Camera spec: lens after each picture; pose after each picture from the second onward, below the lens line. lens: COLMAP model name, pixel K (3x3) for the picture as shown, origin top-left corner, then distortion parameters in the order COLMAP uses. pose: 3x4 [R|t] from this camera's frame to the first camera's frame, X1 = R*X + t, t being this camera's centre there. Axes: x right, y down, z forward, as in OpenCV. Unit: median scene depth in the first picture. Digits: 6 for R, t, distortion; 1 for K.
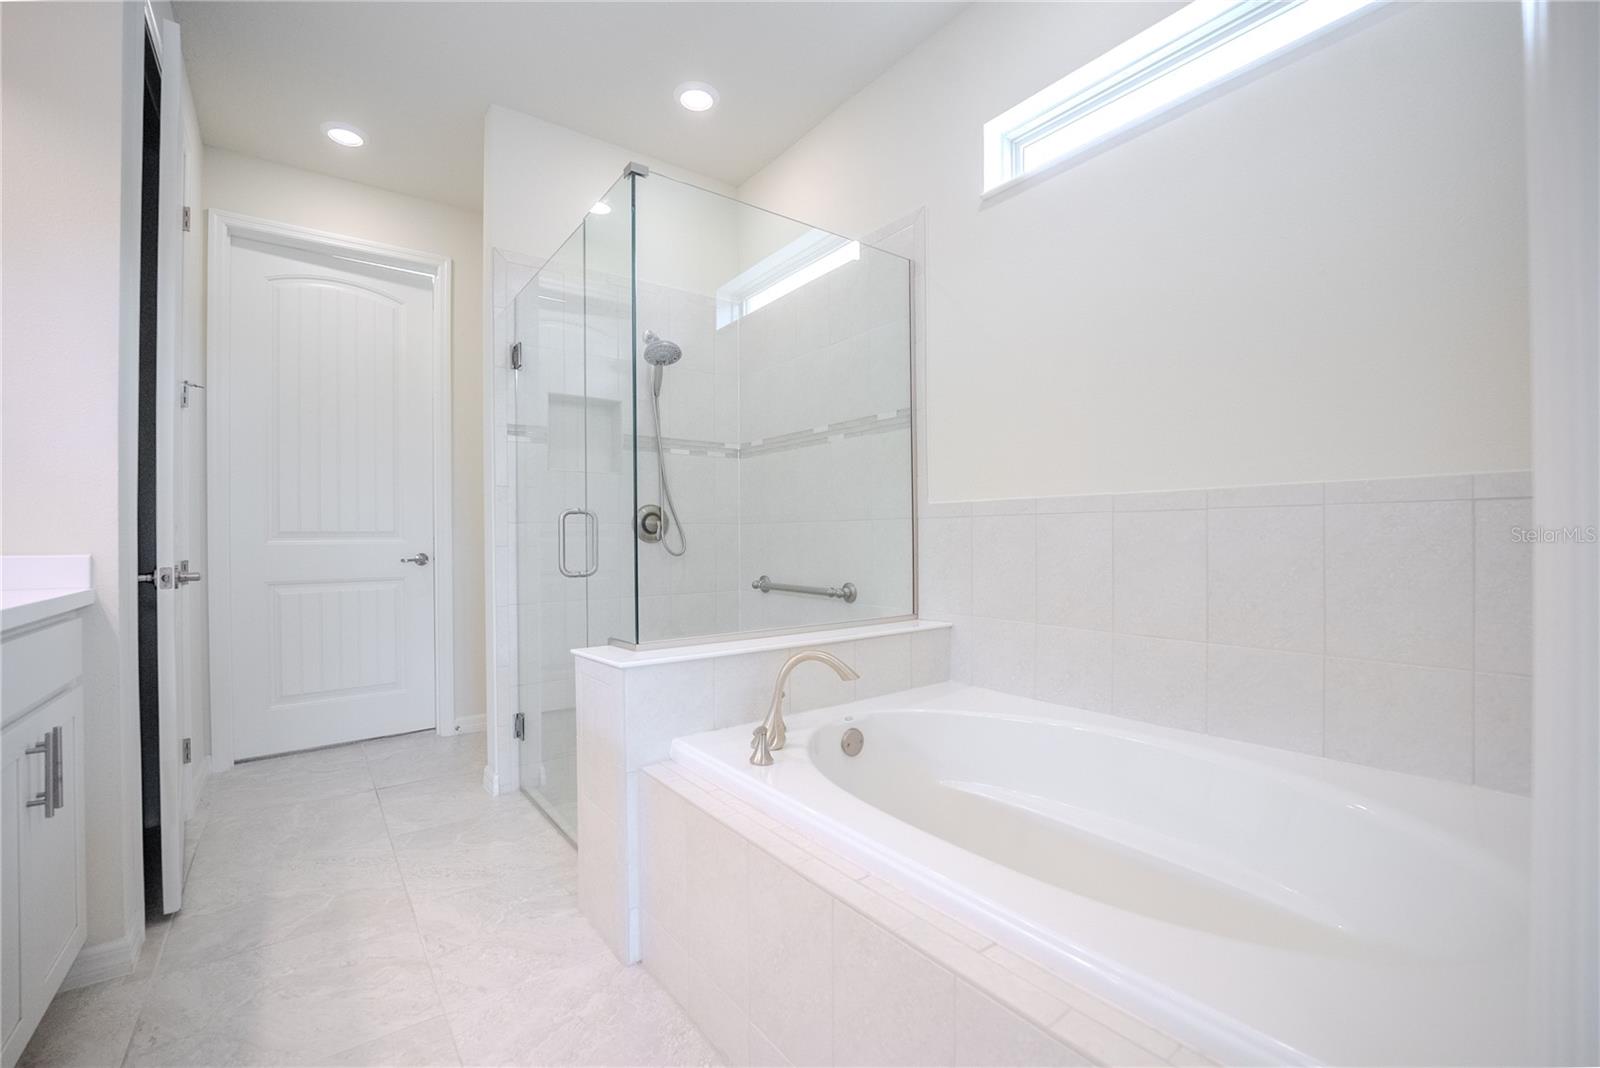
lens RADIAL K [[666.9, 0, 804.0], [0, 666.9, 536.0], [0, 0, 1]] dist [-0.031487, 0.005032]
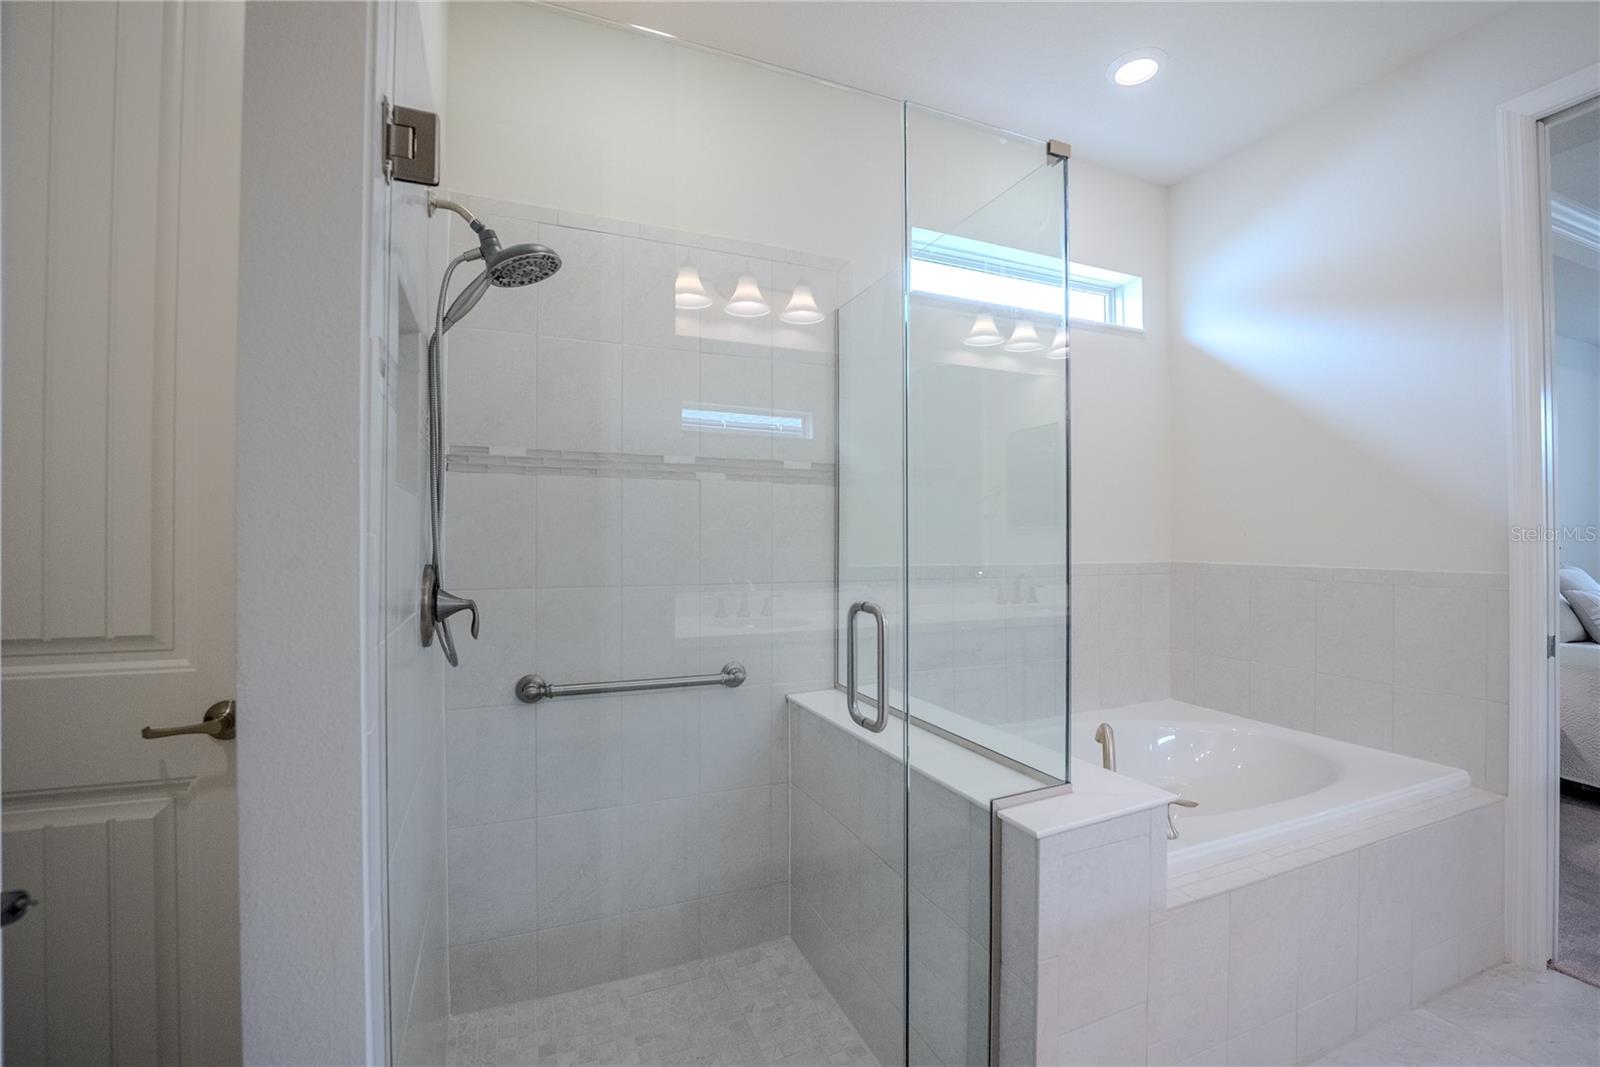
lens RADIAL K [[676.2, 0, 802.7], [0, 676.2, 536.3], [0, 0, 1]] dist [-0.030304, 0.004680]
pose [[0.237997, 0.012751, 0.971182, -0.700049], [-0.003121, 0.999919, -0.012363, -0.070395], [-0.971261, -0.000089, 0.238017, 0.727973]]
